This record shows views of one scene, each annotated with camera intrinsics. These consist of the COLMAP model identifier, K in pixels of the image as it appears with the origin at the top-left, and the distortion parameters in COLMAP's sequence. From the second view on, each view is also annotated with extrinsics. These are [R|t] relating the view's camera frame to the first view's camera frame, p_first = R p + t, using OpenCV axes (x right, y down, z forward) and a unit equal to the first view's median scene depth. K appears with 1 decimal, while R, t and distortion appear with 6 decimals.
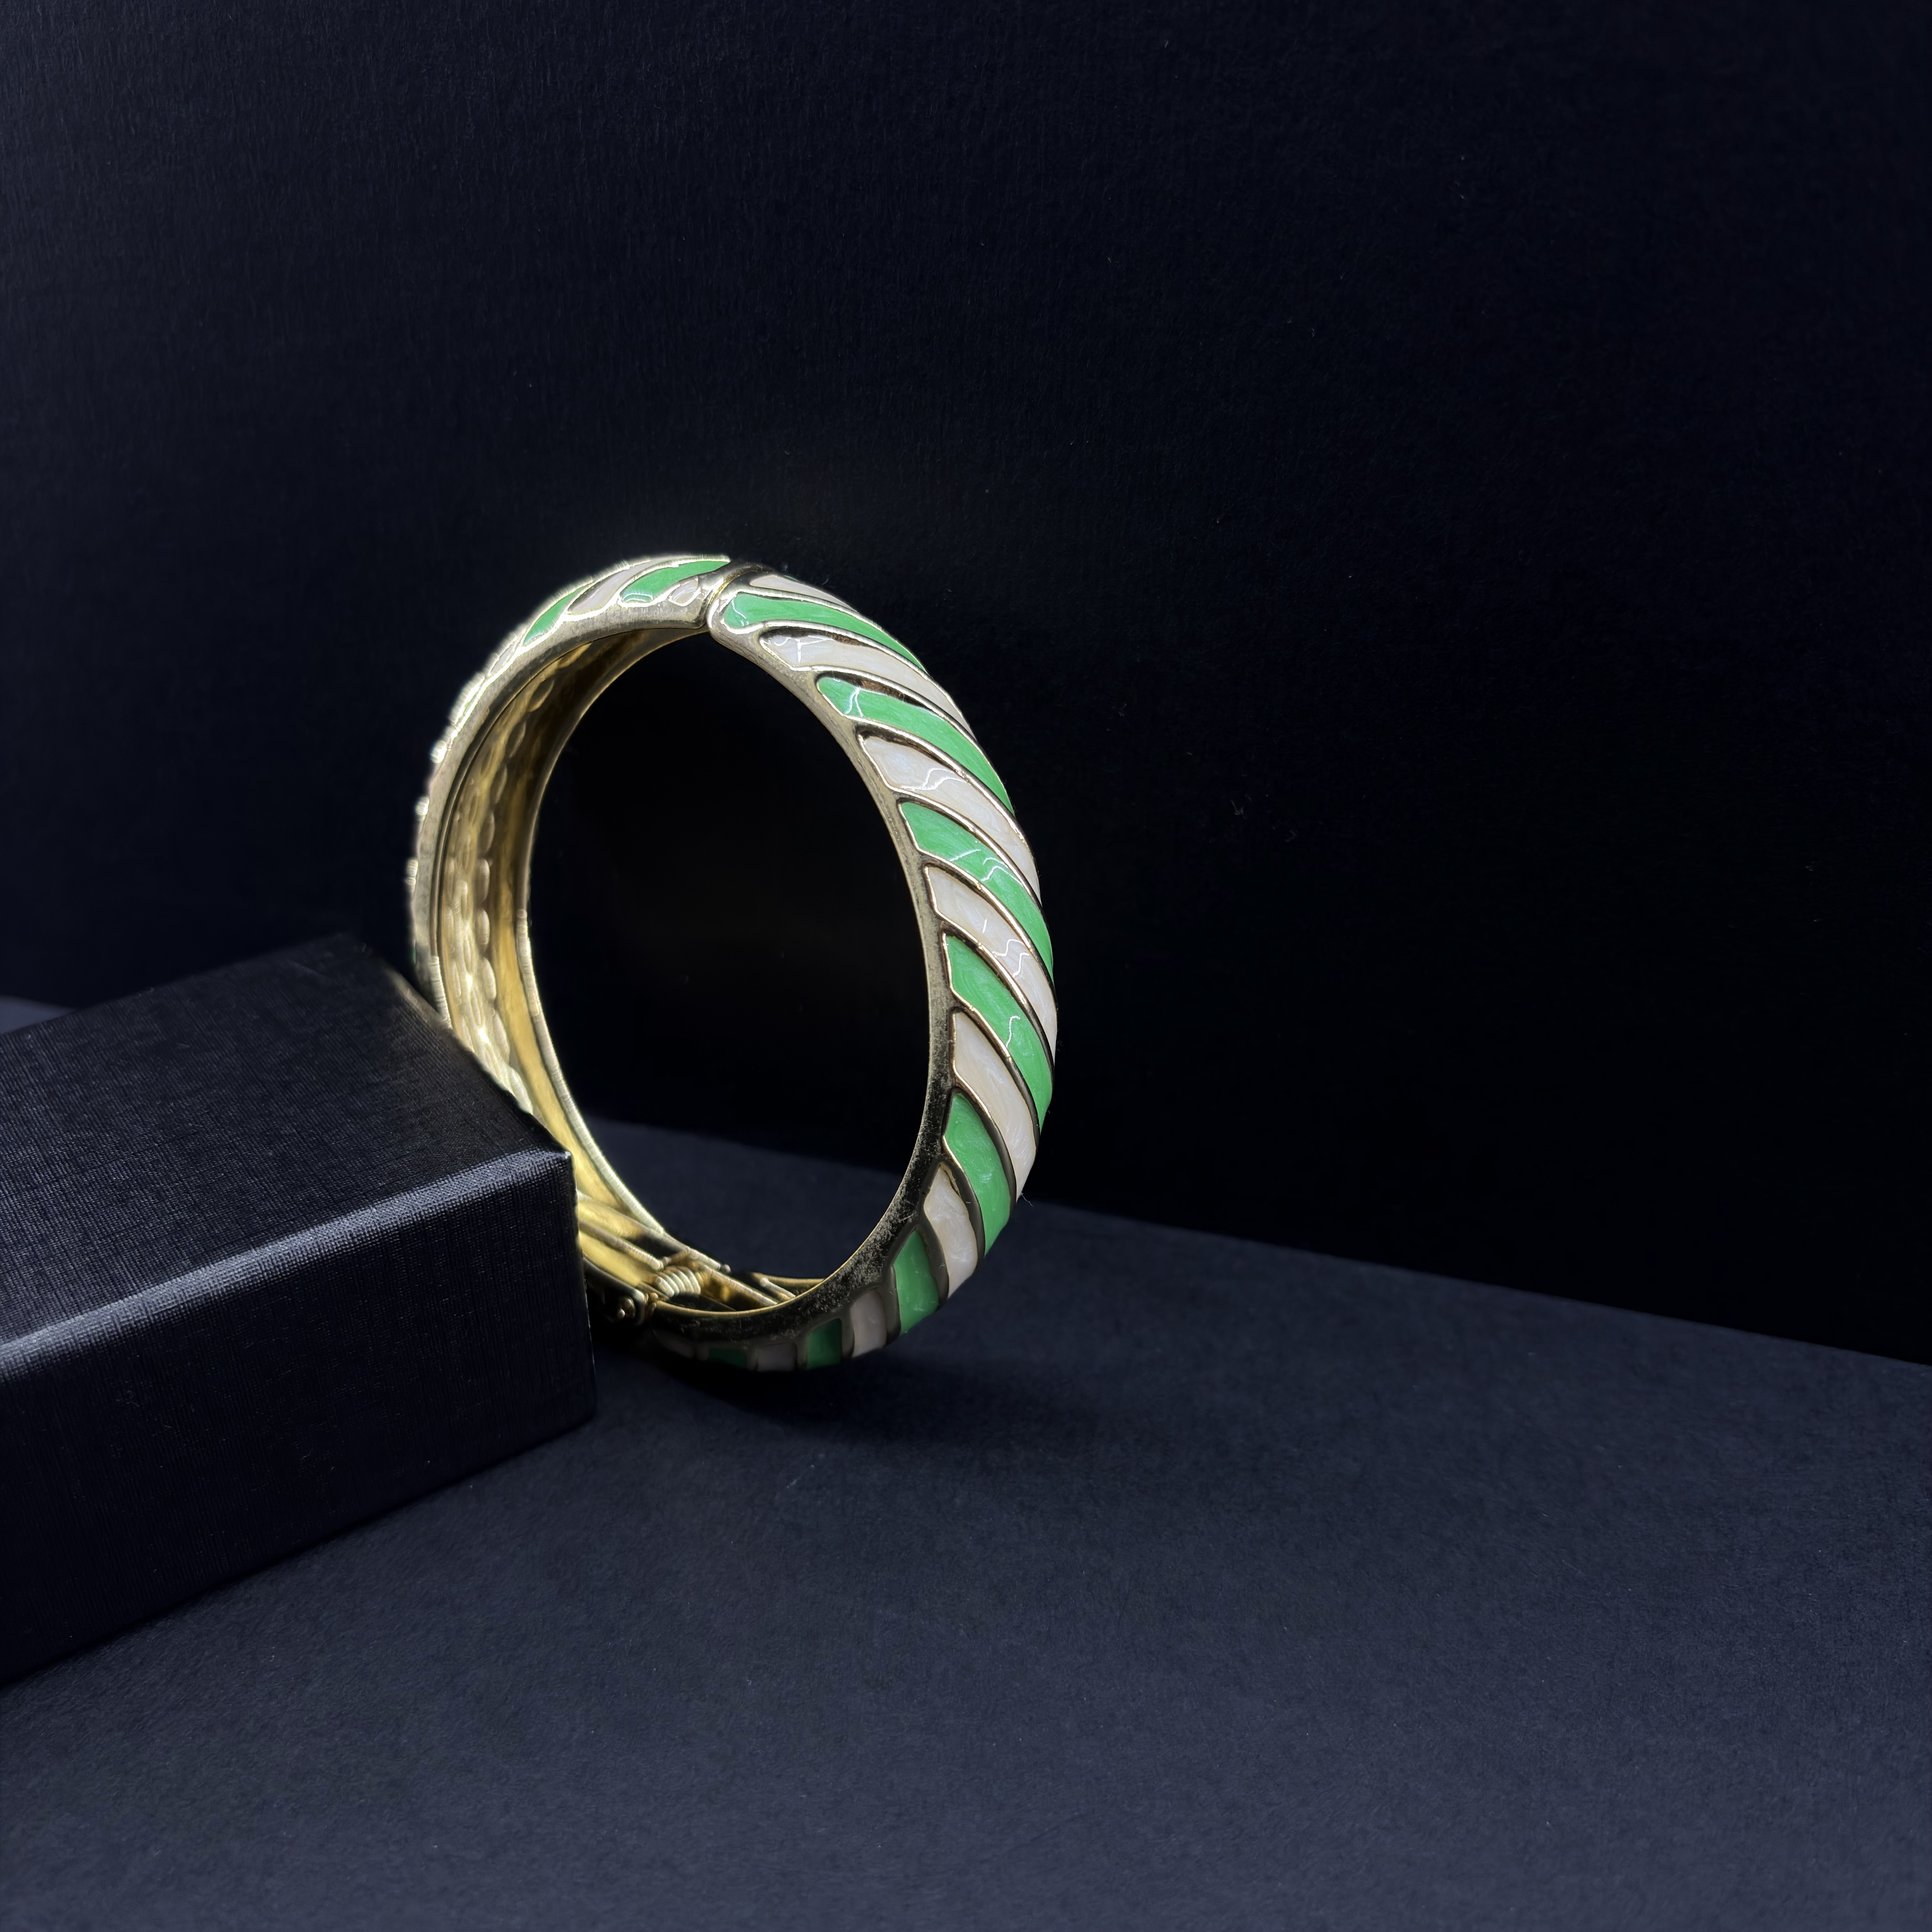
lens RADIAL K [[2159.5, 0, 963.5], [0, 2159.5, 970.8], [0, 0, 1]] dist [-0.015990, 0.000000]
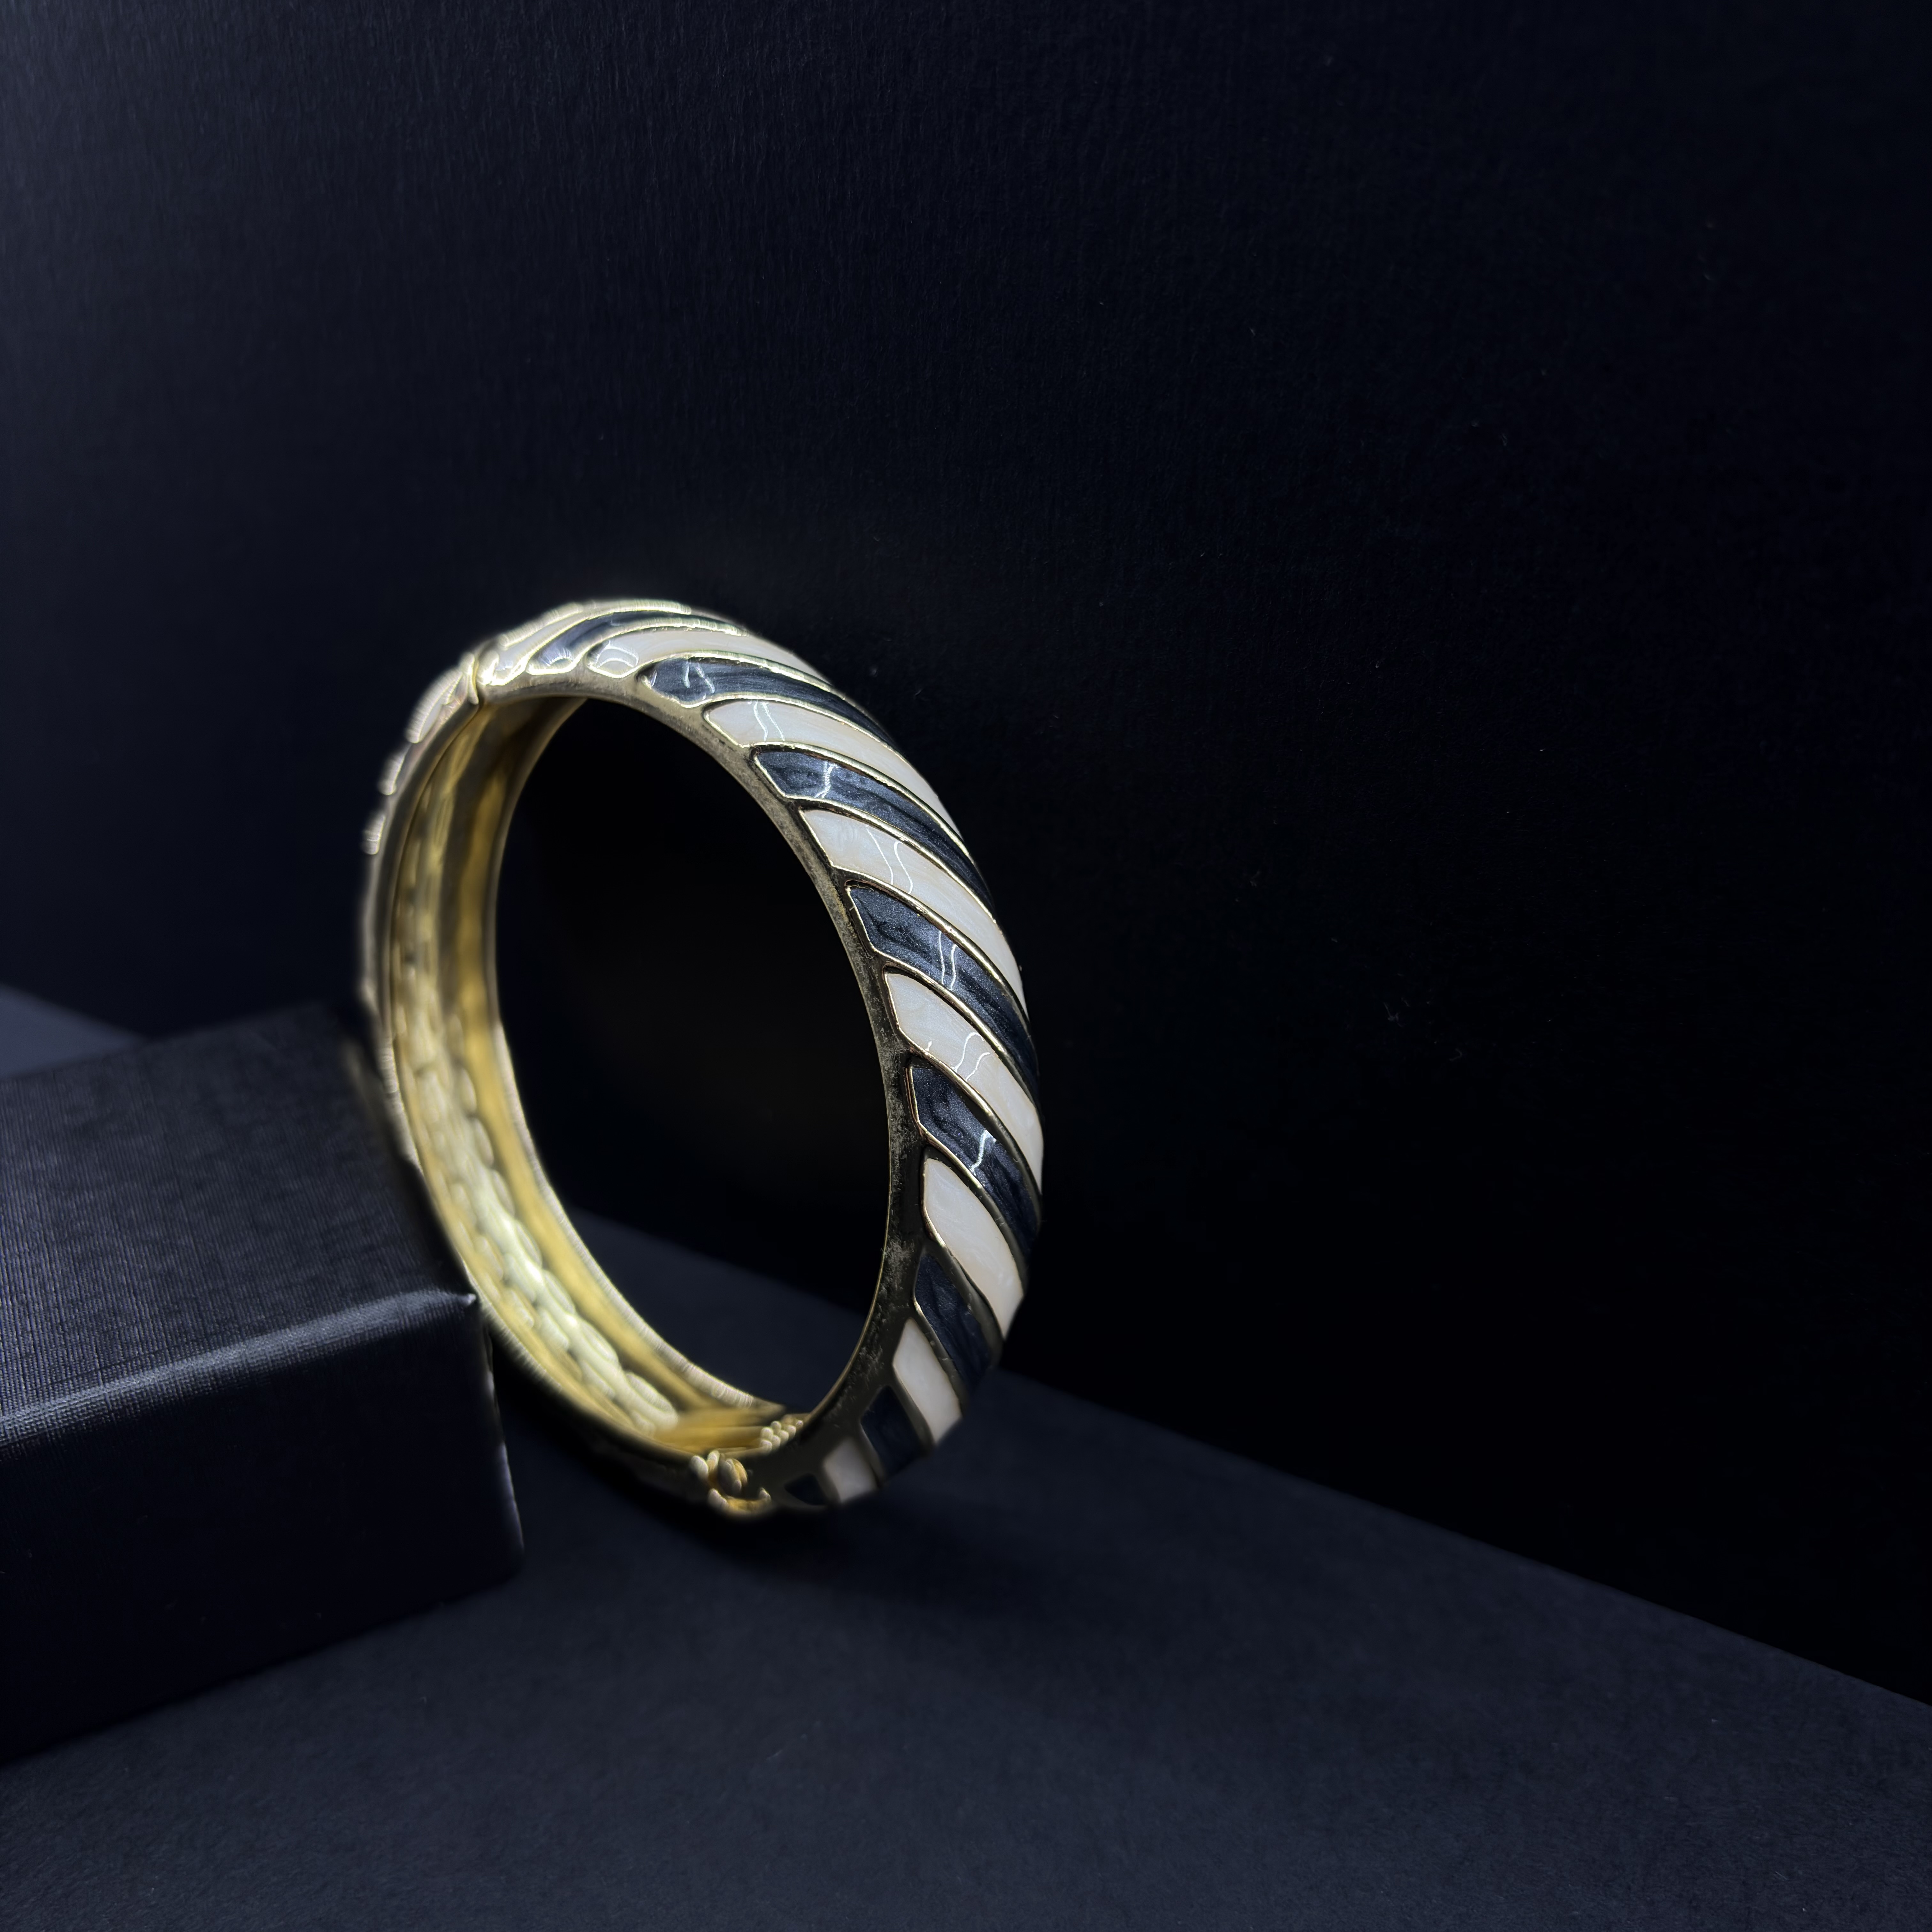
lens RADIAL K [[2159.5, 0, 947.4], [0, 2159.5, 964.0], [0, 0, 1]] dist [-0.015990, 0.000000]
pose [[0.977582, 0.093088, -0.188861, 0.126958], [-0.088250, 0.995522, 0.033882, -0.115634], [0.191169, -0.016455, 0.981419, 0.200995]]
